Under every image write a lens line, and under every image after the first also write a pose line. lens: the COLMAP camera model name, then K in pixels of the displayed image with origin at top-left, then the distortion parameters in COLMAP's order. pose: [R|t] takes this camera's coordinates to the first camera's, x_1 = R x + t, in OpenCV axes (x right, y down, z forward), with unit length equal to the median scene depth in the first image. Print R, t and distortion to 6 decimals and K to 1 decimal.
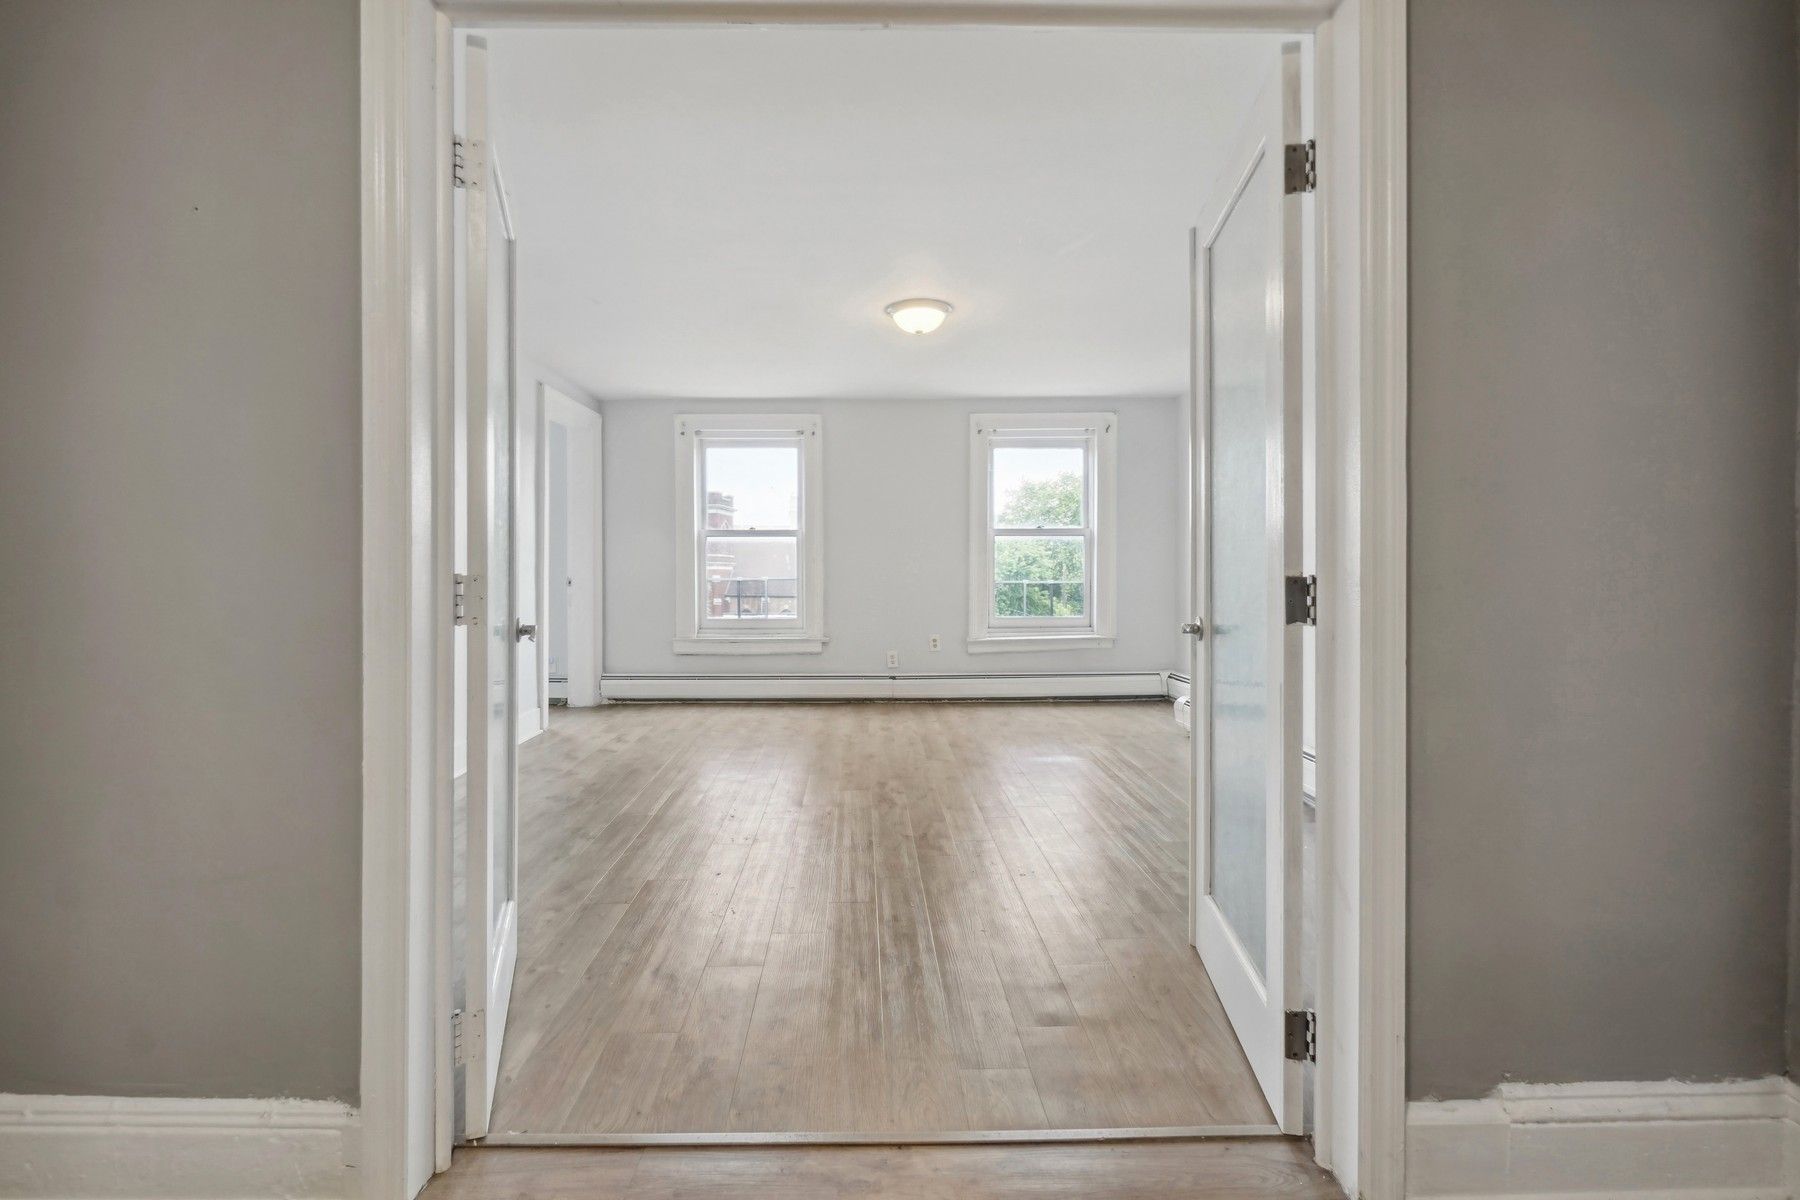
lens RADIAL K [[804.1, 0, 887.6], [0, 804.1, 572.8], [0, 0, 1]] dist [-0.004215, 0.000238]
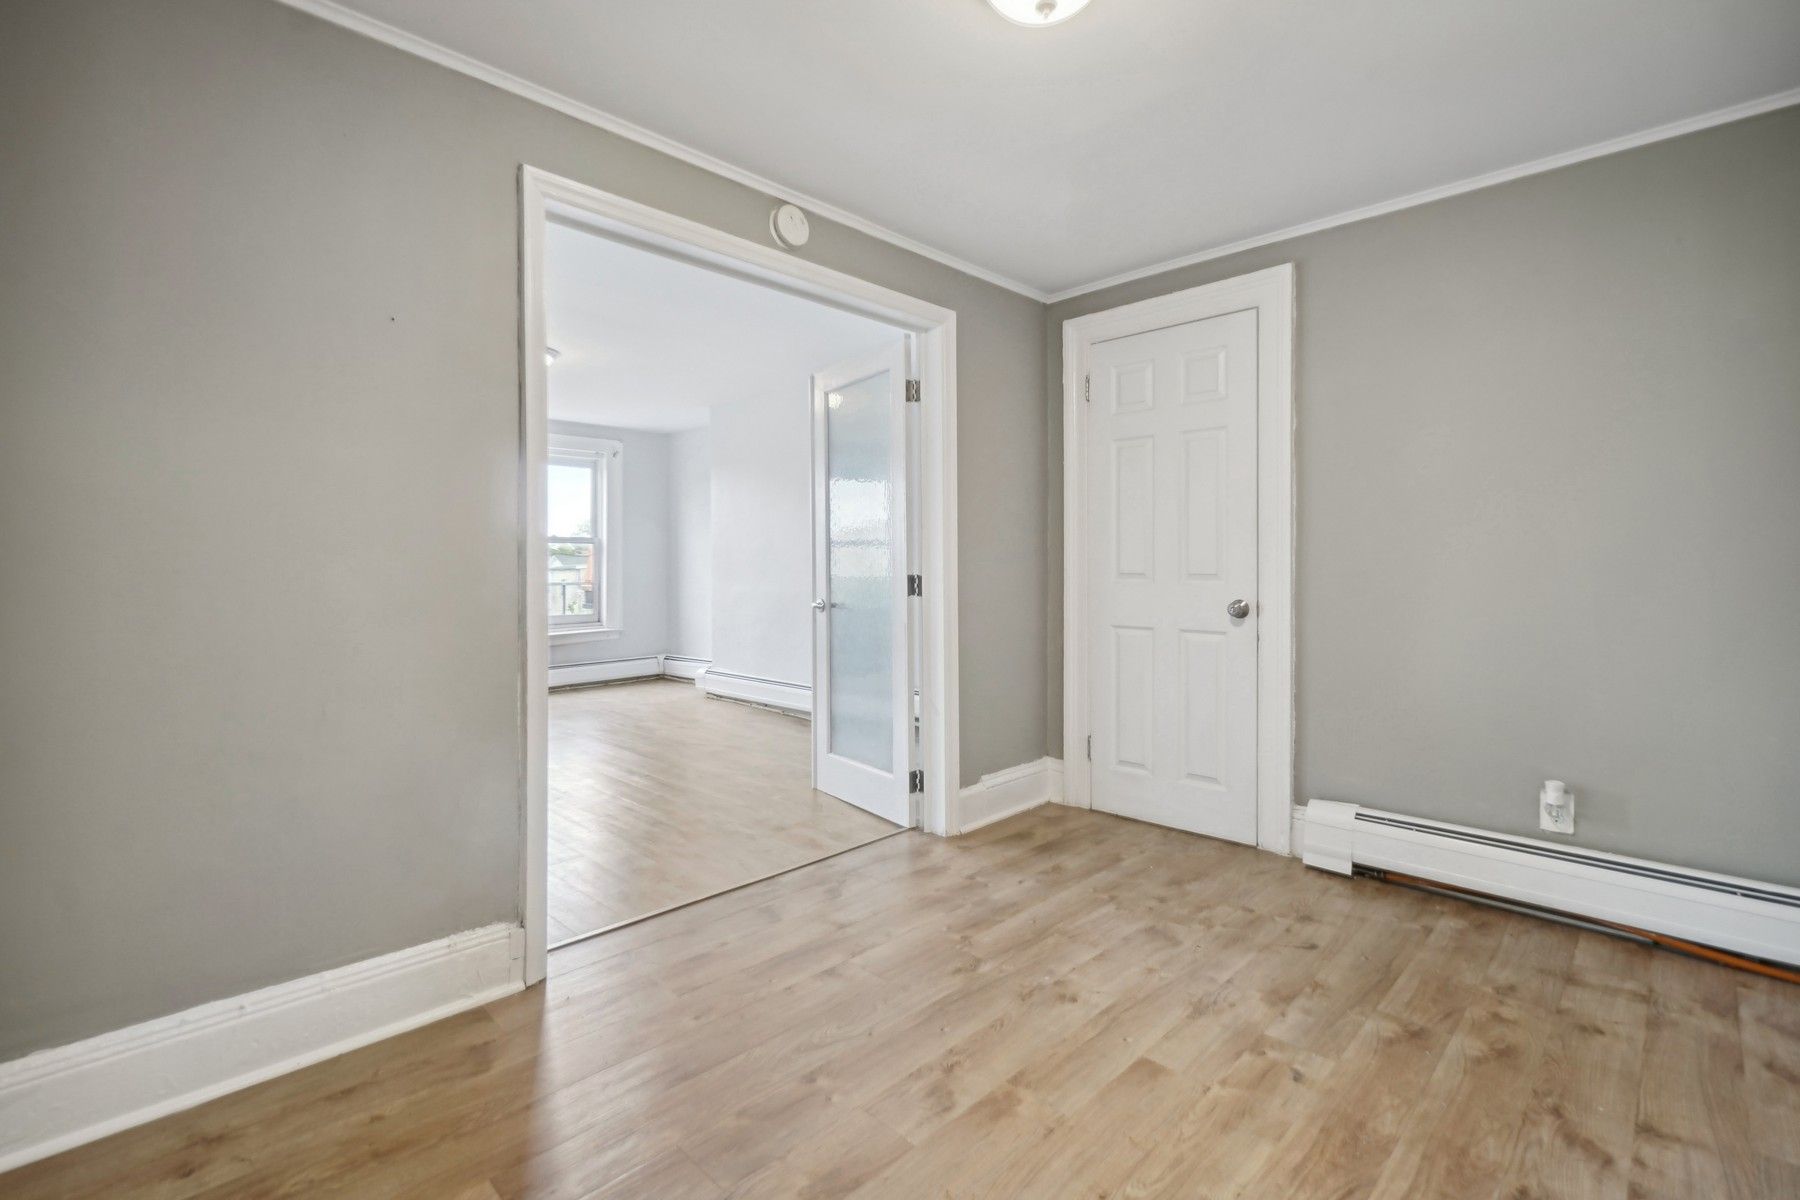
lens RADIAL K [[804.1, 0, 889.6], [0, 804.1, 566.0], [0, 0, 1]] dist [-0.004215, 0.000238]
pose [[0.718435, -0.001059, 0.695593, -0.263049], [0.009325, 0.999924, -0.008109, -0.000494], [-0.695532, 0.012312, 0.718390, -0.135393]]
